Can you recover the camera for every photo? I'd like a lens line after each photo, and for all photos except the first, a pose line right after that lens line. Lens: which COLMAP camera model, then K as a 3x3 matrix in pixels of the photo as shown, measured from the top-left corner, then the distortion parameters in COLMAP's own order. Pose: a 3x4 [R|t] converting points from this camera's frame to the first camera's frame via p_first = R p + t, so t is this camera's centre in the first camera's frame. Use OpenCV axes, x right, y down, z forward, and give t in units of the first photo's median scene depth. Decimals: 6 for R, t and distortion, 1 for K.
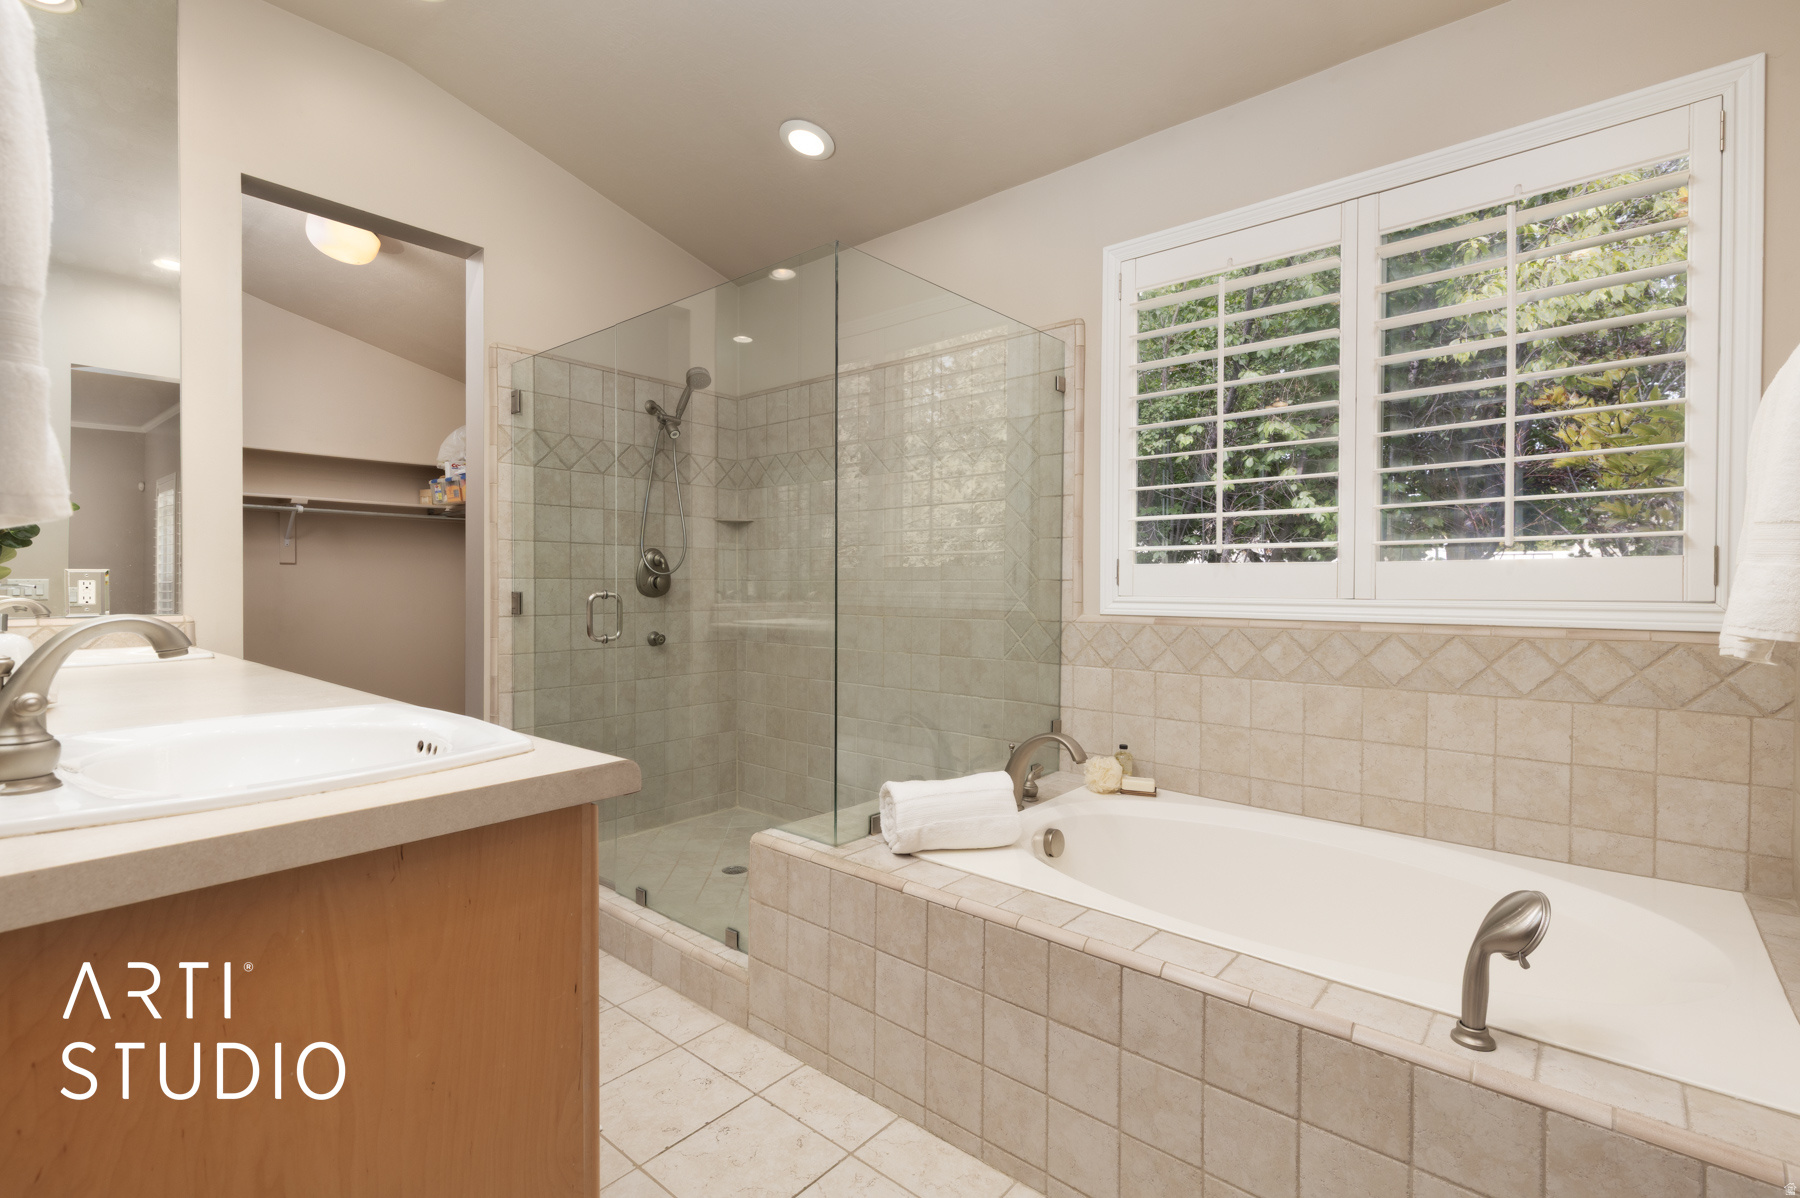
lens RADIAL K [[808.8, 0, 905.2], [0, 808.8, 597.0], [0, 0, 1]] dist [0.009096, -0.001529]
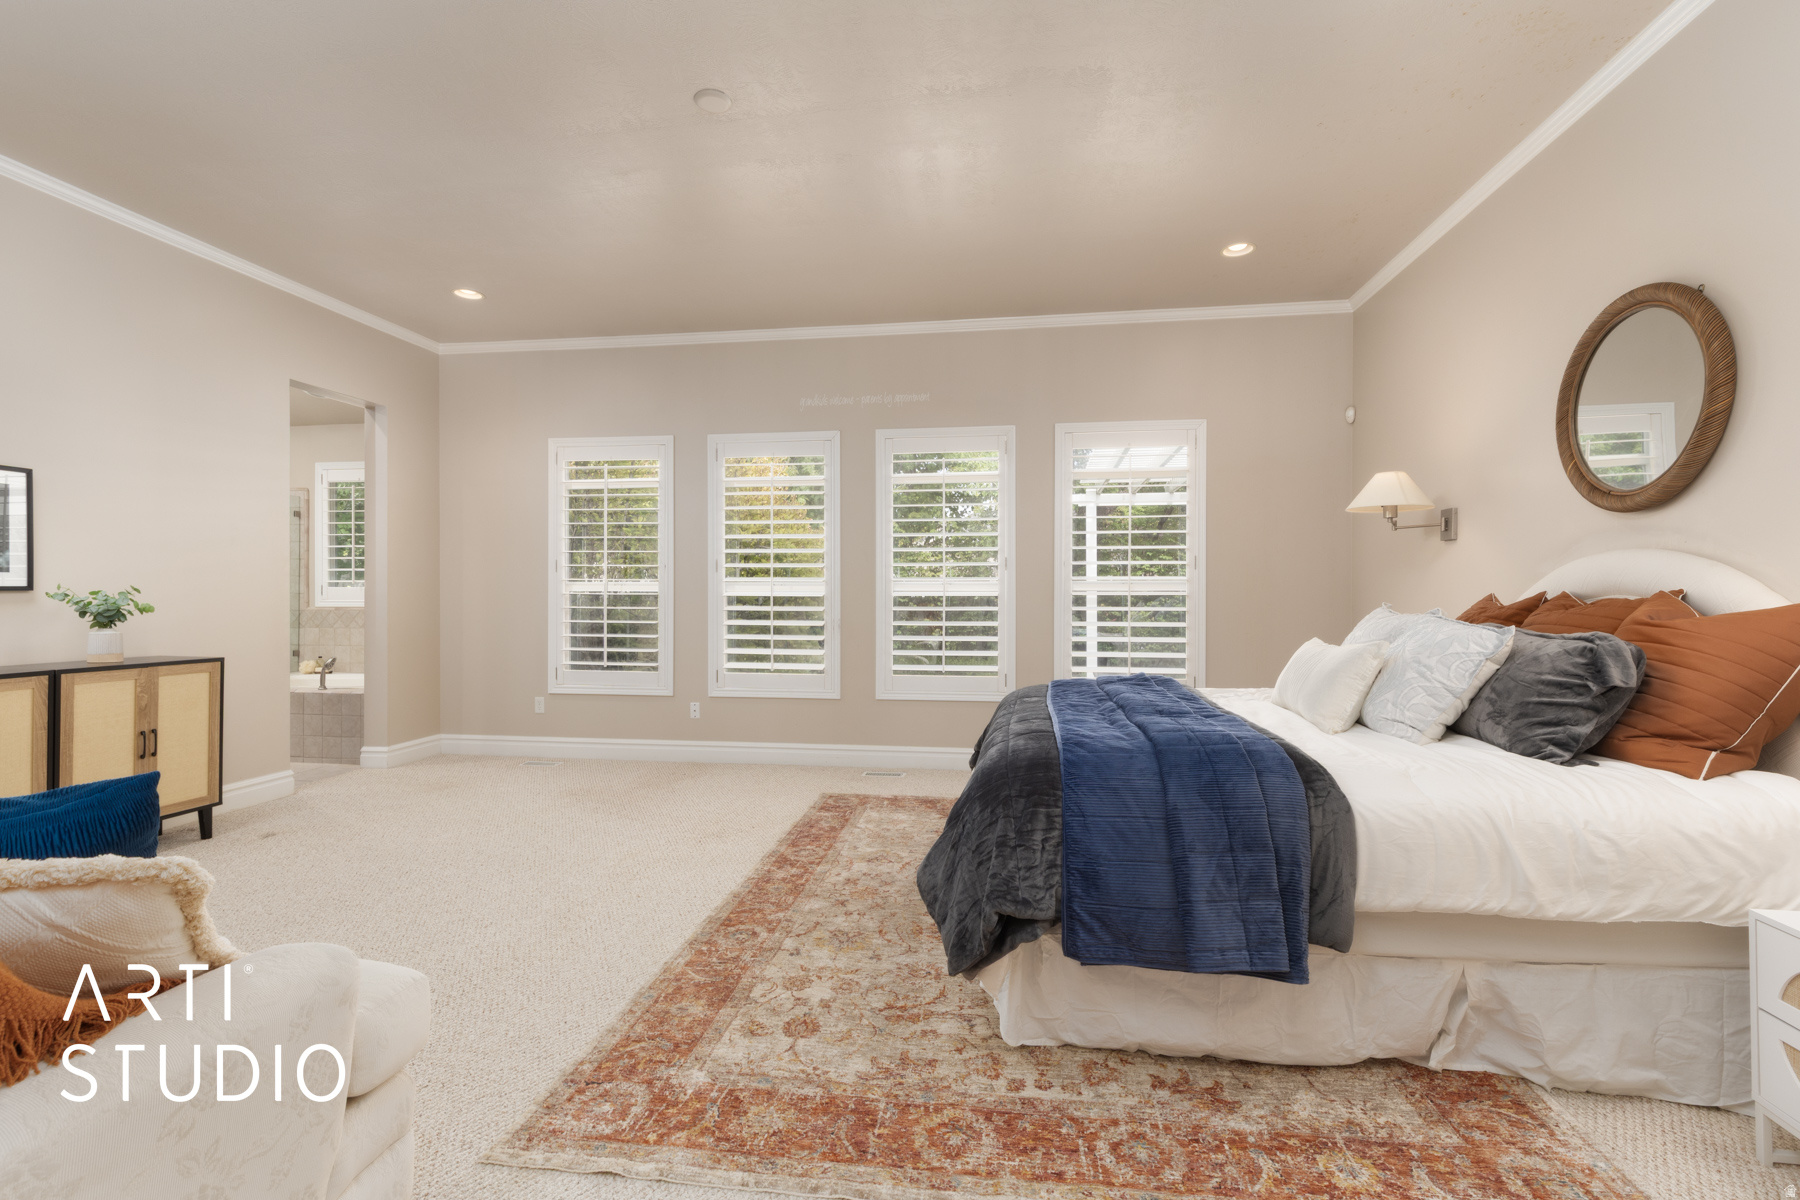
lens RADIAL K [[808.8, 0, 905.2], [0, 808.8, 598.0], [0, 0, 1]] dist [0.009096, -0.001529]
pose [[0.844666, -0.002145, 0.535289, 0.445444], [0.006828, 0.999954, -0.006768, 0.023726], [-0.535250, 0.009372, 0.844642, -2.154660]]
